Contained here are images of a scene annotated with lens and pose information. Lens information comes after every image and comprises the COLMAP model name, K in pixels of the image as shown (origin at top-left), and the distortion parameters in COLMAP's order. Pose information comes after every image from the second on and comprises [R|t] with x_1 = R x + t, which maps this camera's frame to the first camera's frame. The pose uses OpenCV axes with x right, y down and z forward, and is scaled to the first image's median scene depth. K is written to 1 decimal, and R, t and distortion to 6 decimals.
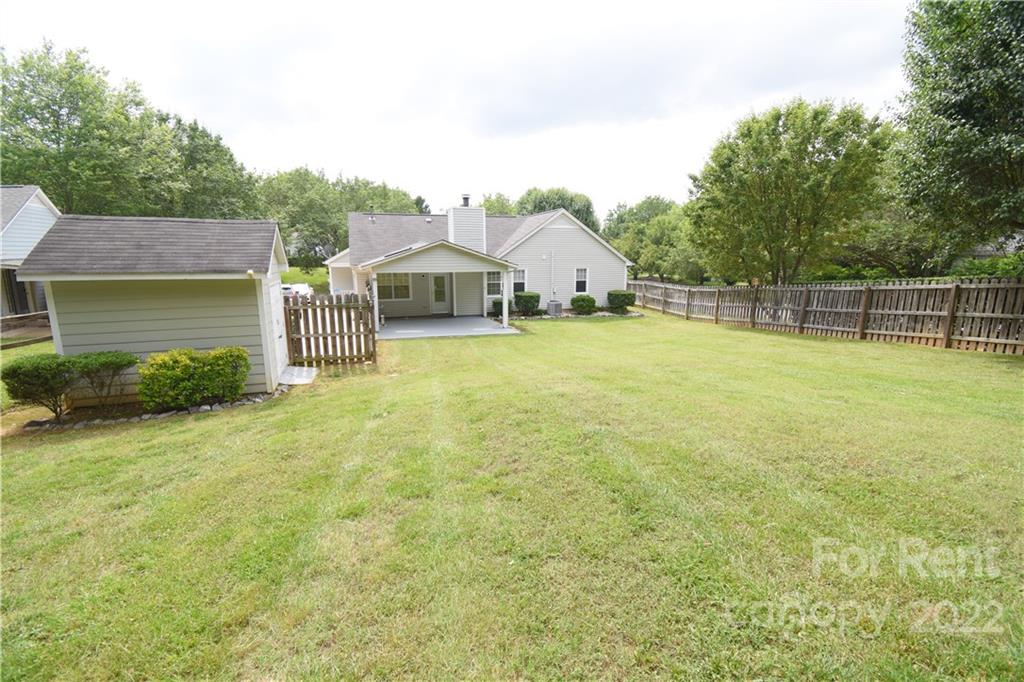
lens RADIAL K [[450.0, 0, 512.0], [0, 450.0, 341.0], [0, 0, 1]] dist [0.018436, -0.025930]
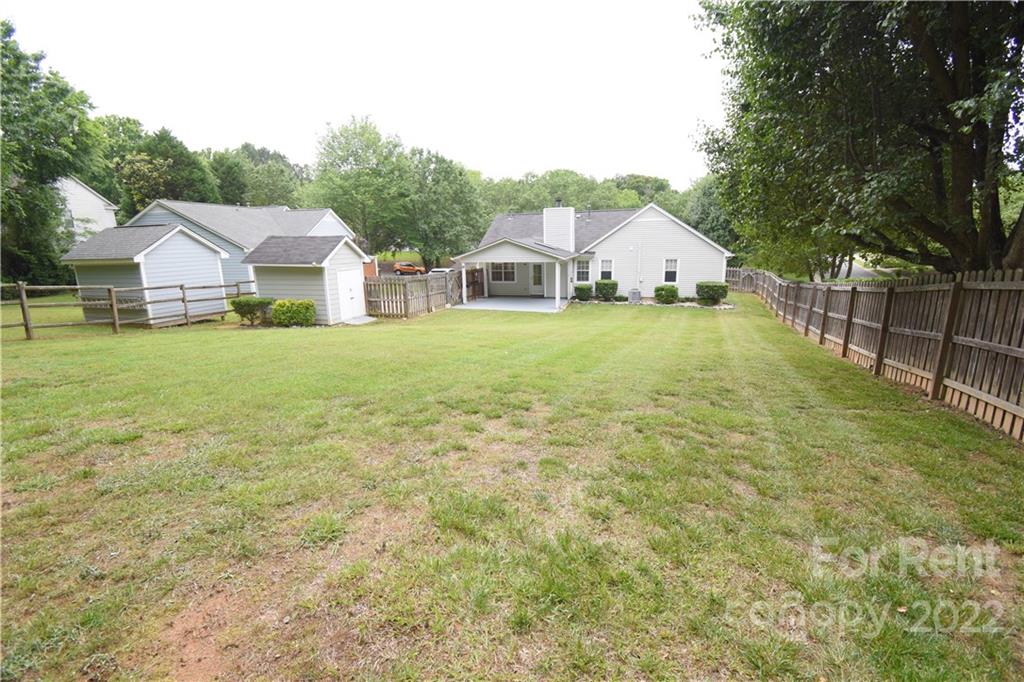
lens RADIAL K [[450.0, 0, 512.0], [0, 450.0, 341.0], [0, 0, 1]] dist [0.018436, -0.025930]
pose [[0.822934, 0.111672, -0.557054, 0.485185], [-0.092733, 0.993745, 0.062219, -0.004952], [0.560518, 0.000455, 0.828142, -0.067090]]
